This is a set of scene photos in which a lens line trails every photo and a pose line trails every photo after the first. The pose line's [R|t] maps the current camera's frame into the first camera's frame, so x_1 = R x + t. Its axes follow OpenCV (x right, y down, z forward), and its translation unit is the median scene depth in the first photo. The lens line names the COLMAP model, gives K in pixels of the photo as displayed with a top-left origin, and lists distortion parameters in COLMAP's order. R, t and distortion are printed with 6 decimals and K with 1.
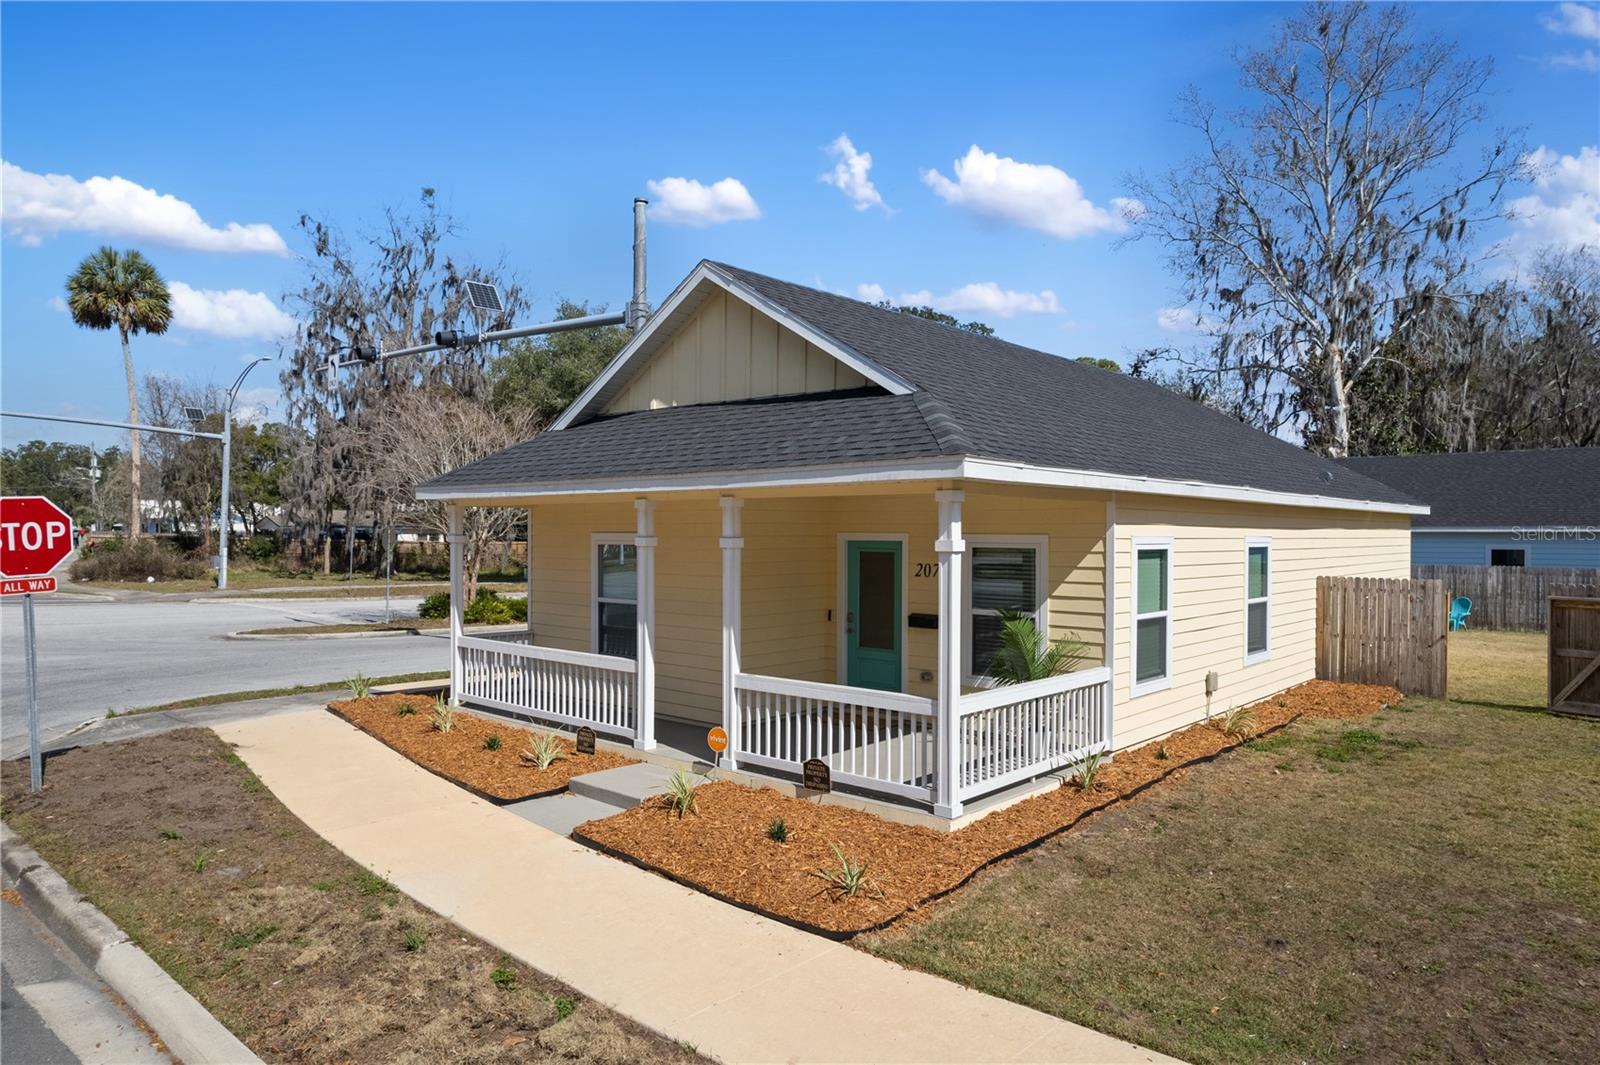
lens RADIAL K [[1026.9, 0, 804.6], [0, 1026.9, 537.5], [0, 0, 1]] dist [-0.076118, 0.068556]
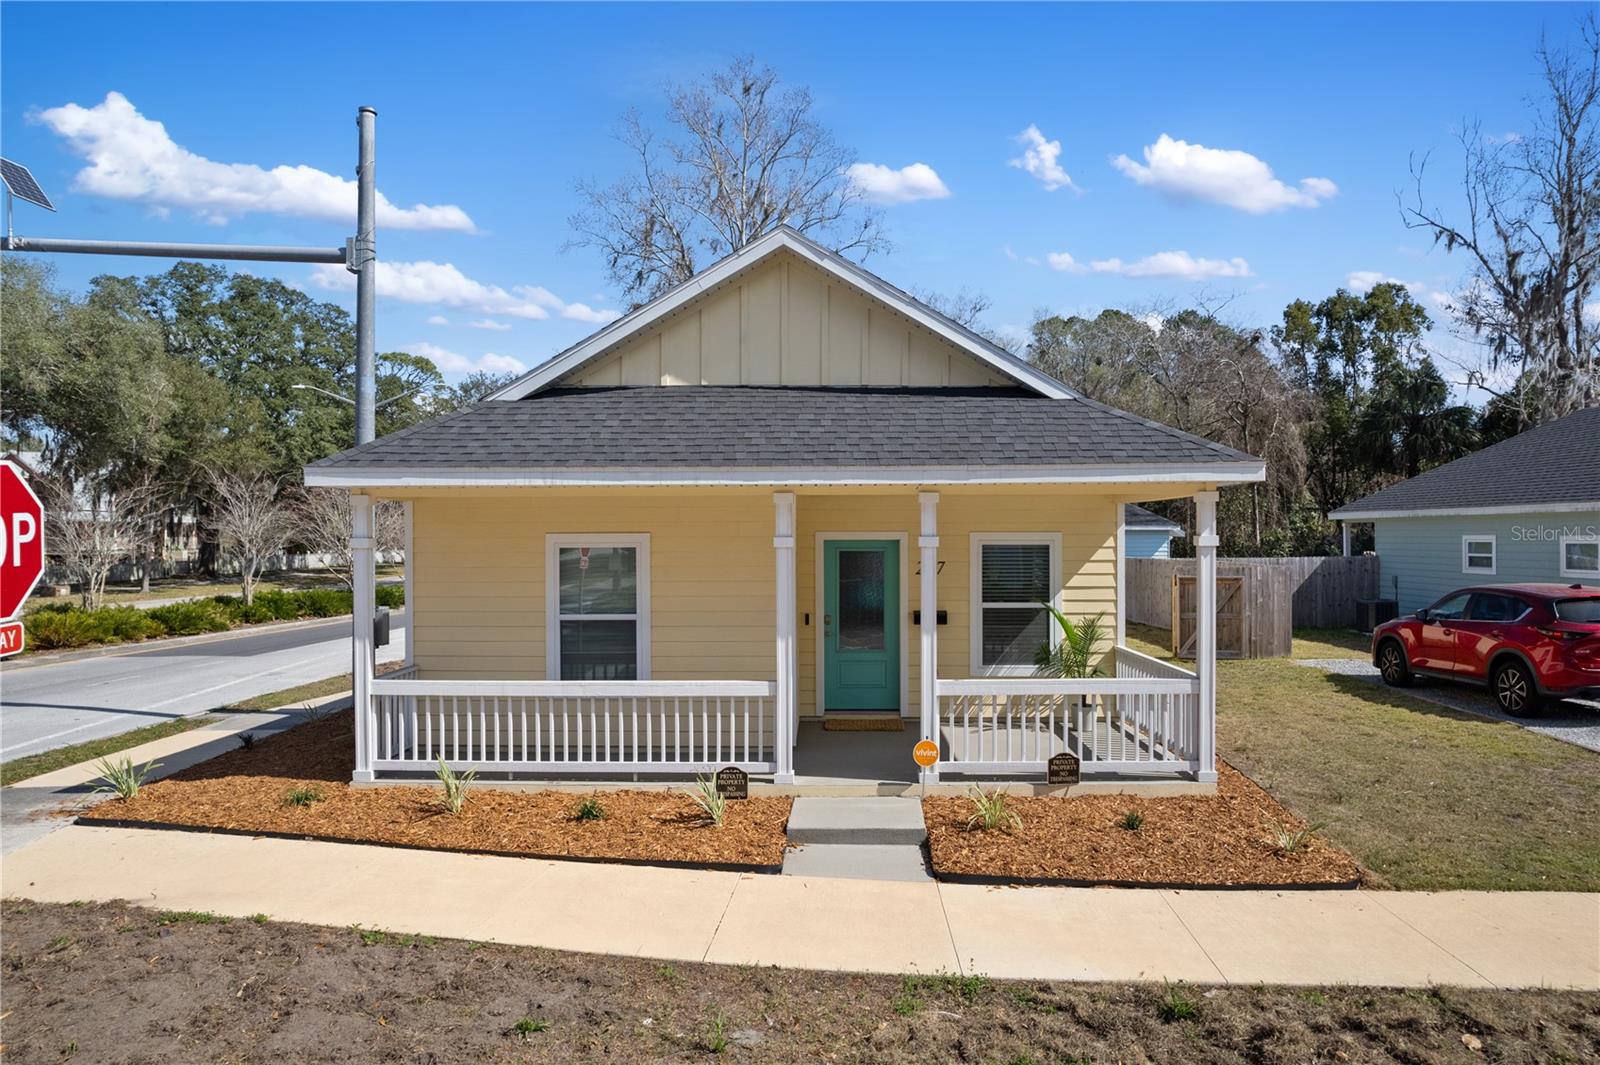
lens RADIAL K [[1026.9, 0, 804.6], [0, 1026.9, 537.5], [0, 0, 1]] dist [-0.076118, 0.068556]
pose [[0.760057, -0.007490, 0.649813, -0.575840], [0.008913, 0.999960, 0.001101, -0.000472], [-0.649795, 0.004955, 0.760094, 0.272390]]
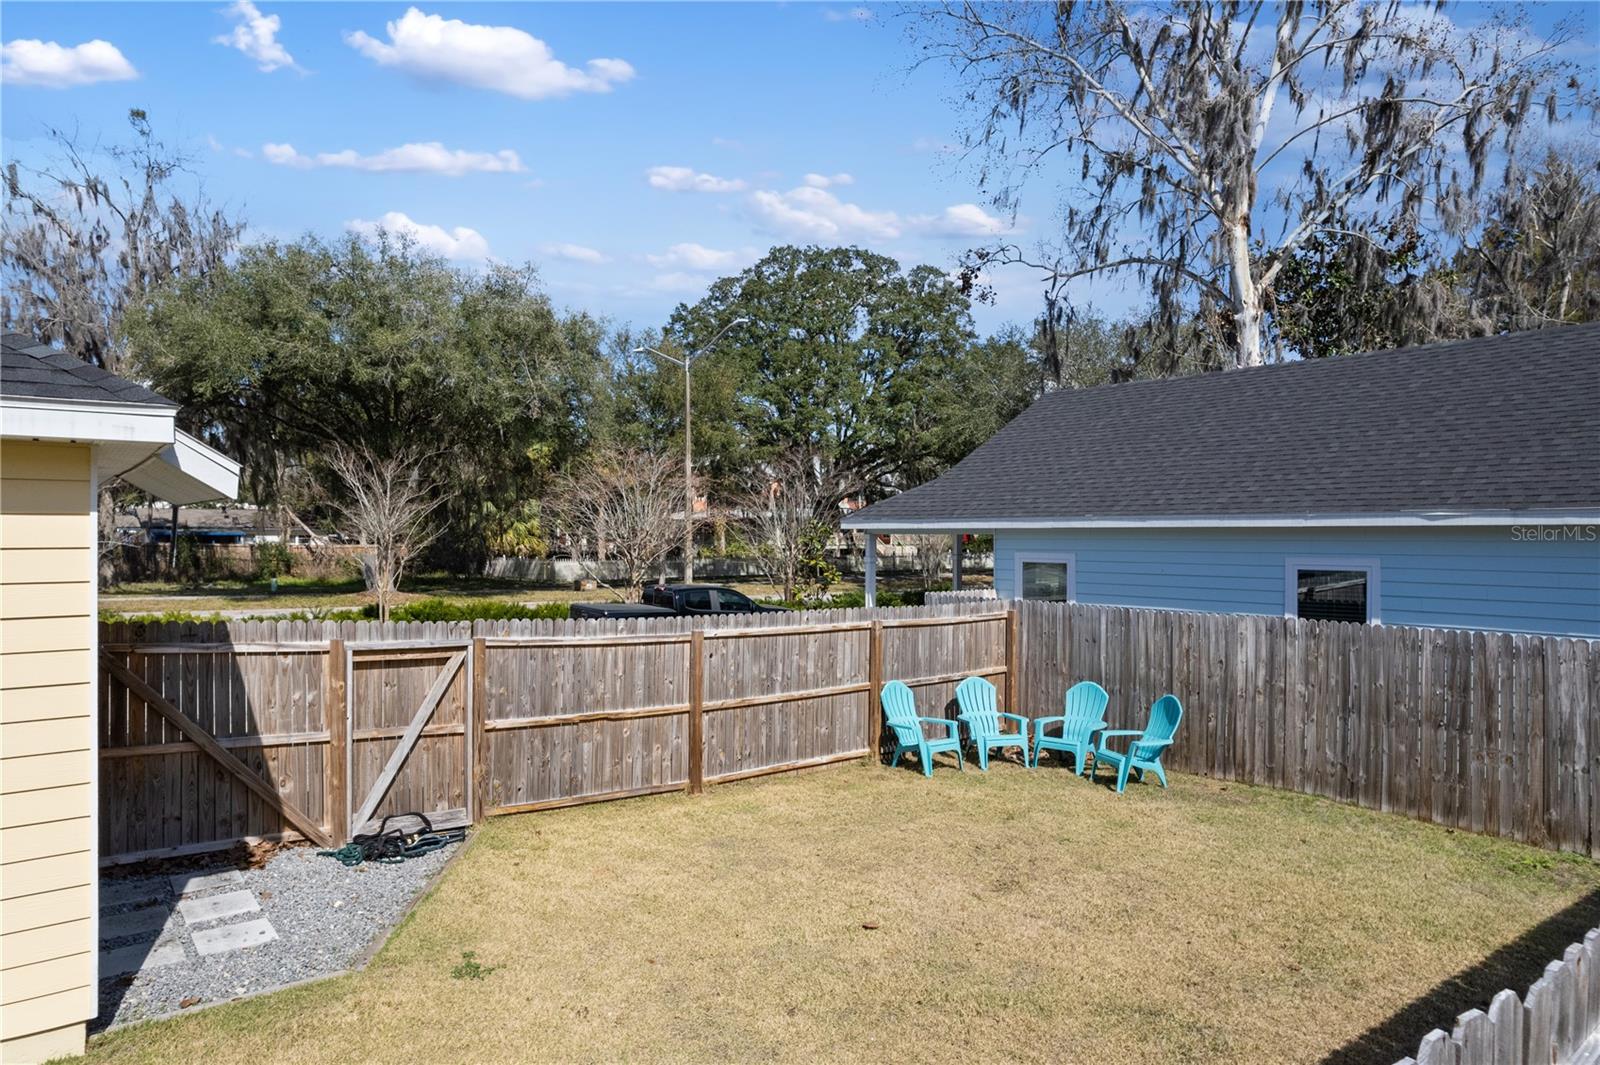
lens RADIAL K [[1025.0, 0, 803.0], [0, 1025.0, 537.8], [0, 0, 1]] dist [-0.094329, 0.089580]
pose [[0.985320, -0.001302, -0.170711, 1.241483], [0.001547, 0.999998, 0.001302, -0.004622], [0.170709, -0.001546, 0.985320, 1.262470]]
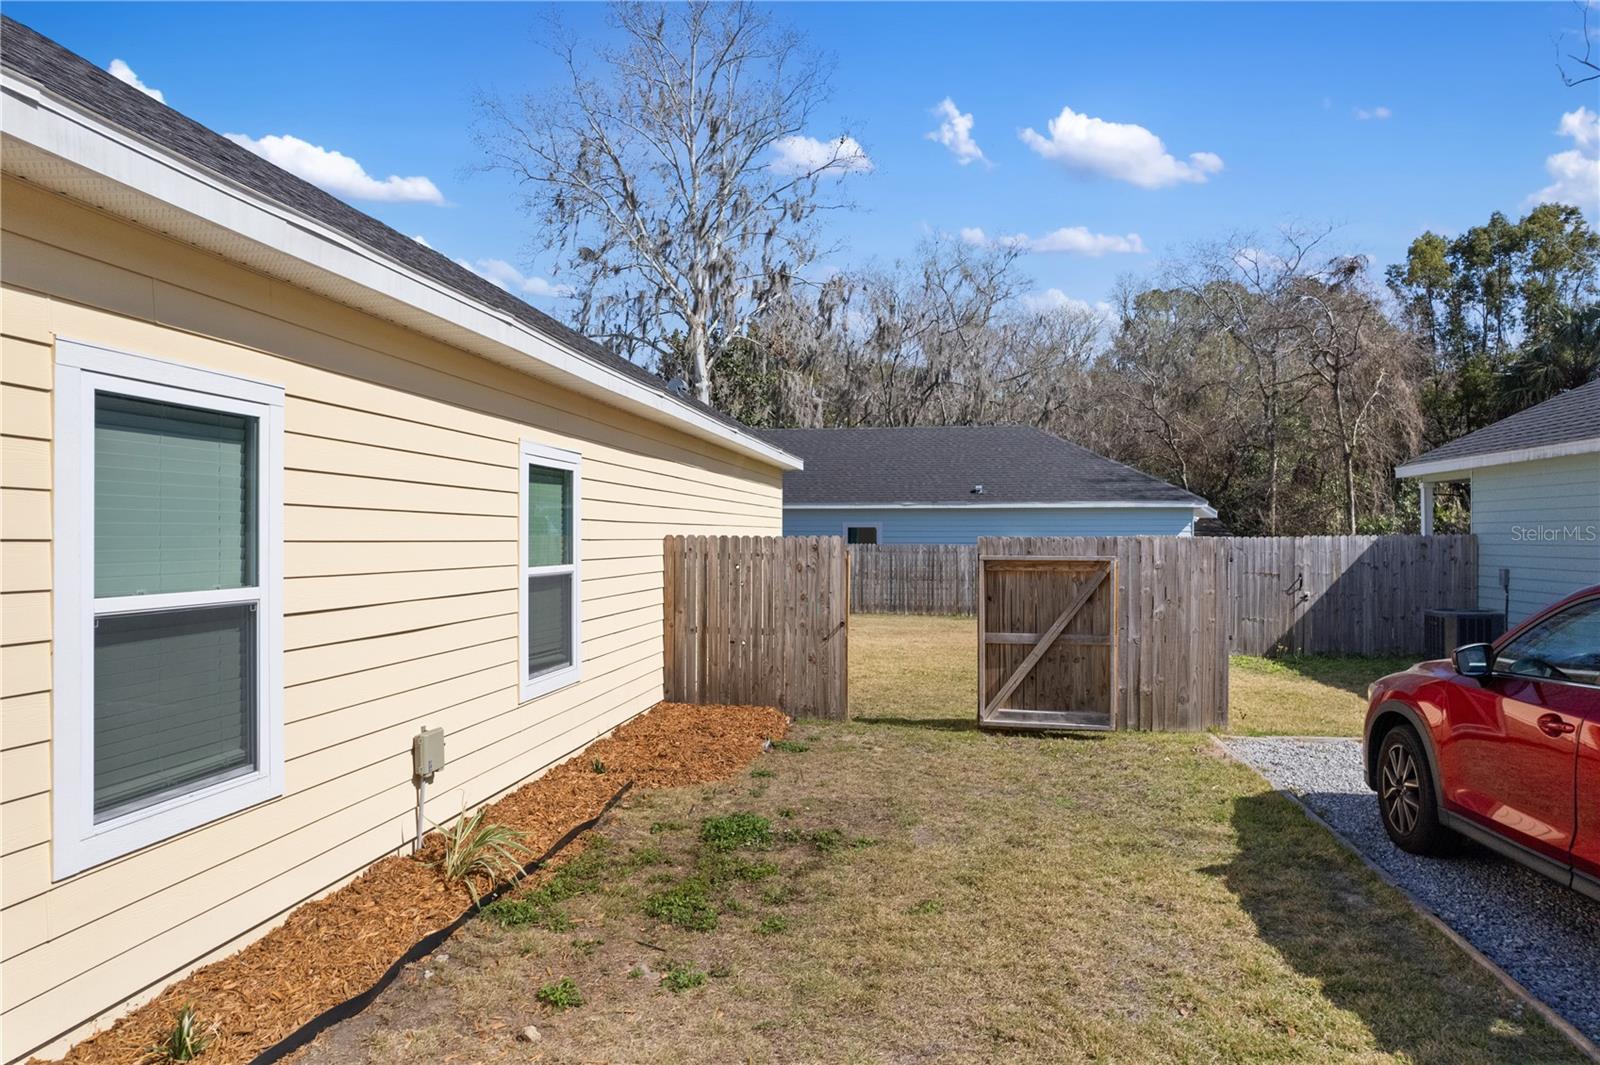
lens RADIAL K [[1026.9, 0, 804.6], [0, 1026.9, 537.5], [0, 0, 1]] dist [-0.076118, 0.068556]
pose [[0.833762, -0.002867, 0.552117, 0.273564], [0.003523, 0.999994, -0.000127, 0.047134], [-0.552113, 0.002051, 0.833767, 0.507457]]
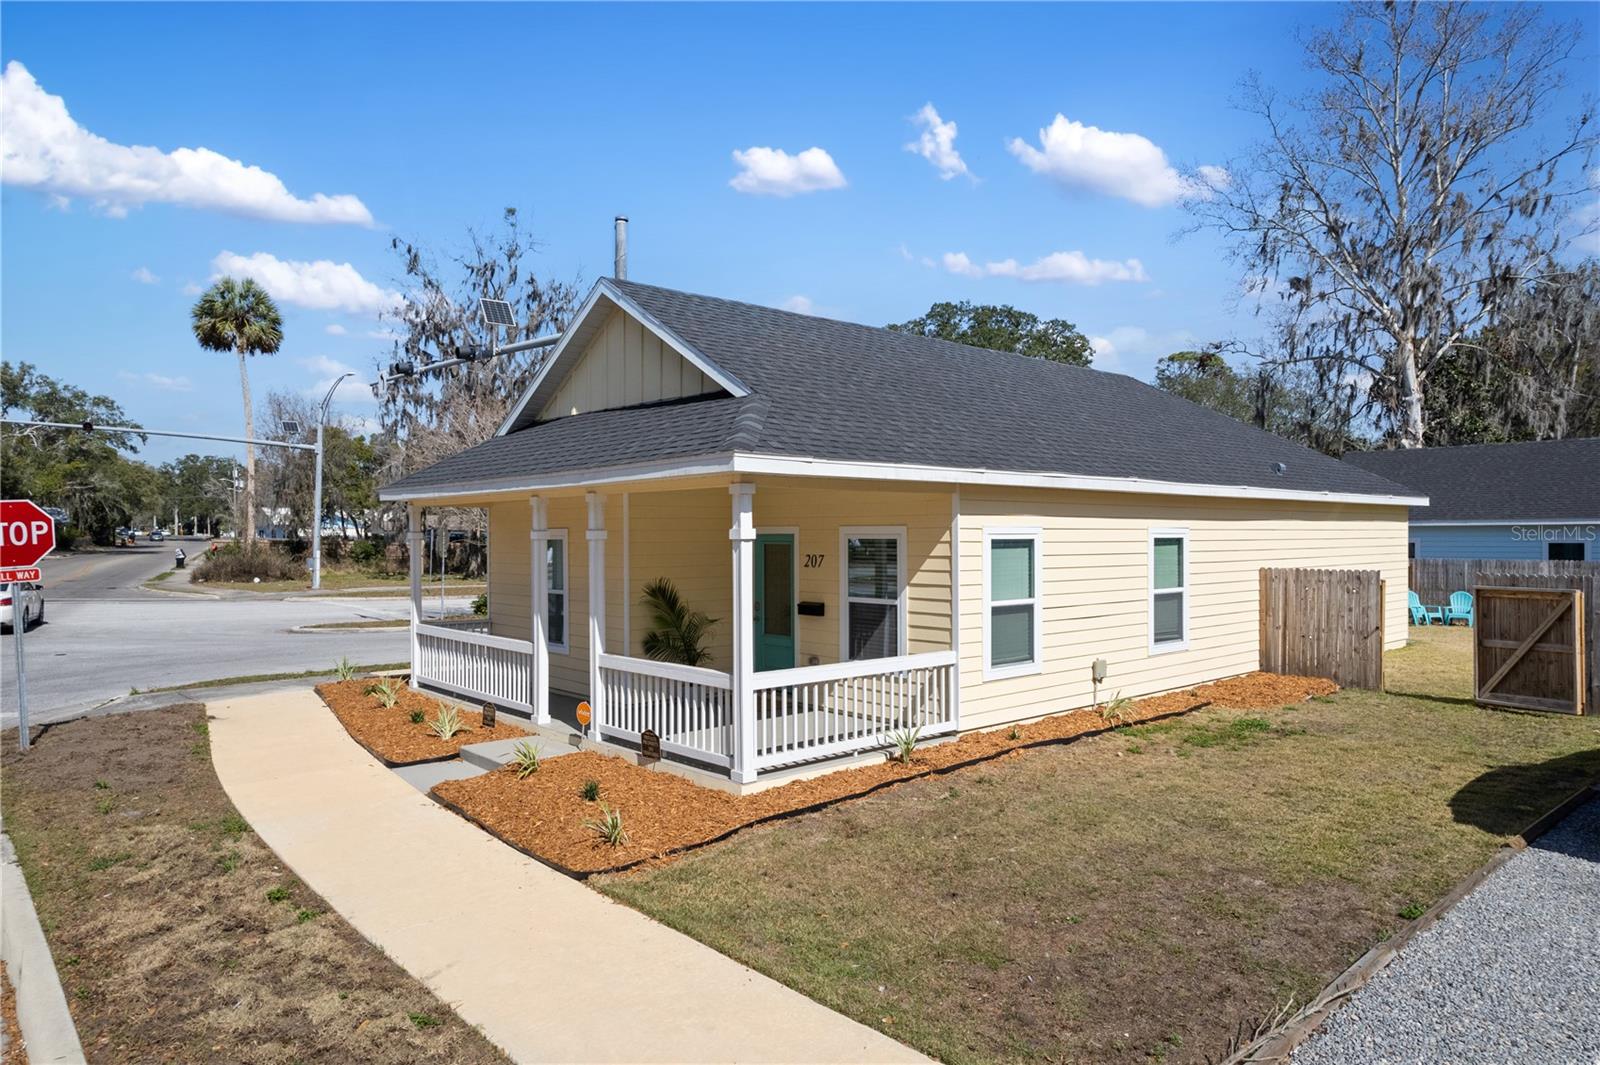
lens RADIAL K [[1026.9, 0, 804.6], [0, 1026.9, 537.5], [0, 0, 1]] dist [-0.076118, 0.068556]
pose [[0.993510, -0.007397, -0.113505, 0.207329], [0.007137, 0.999971, -0.002696, 0.009405], [0.113521, 0.001868, 0.993534, -0.050345]]
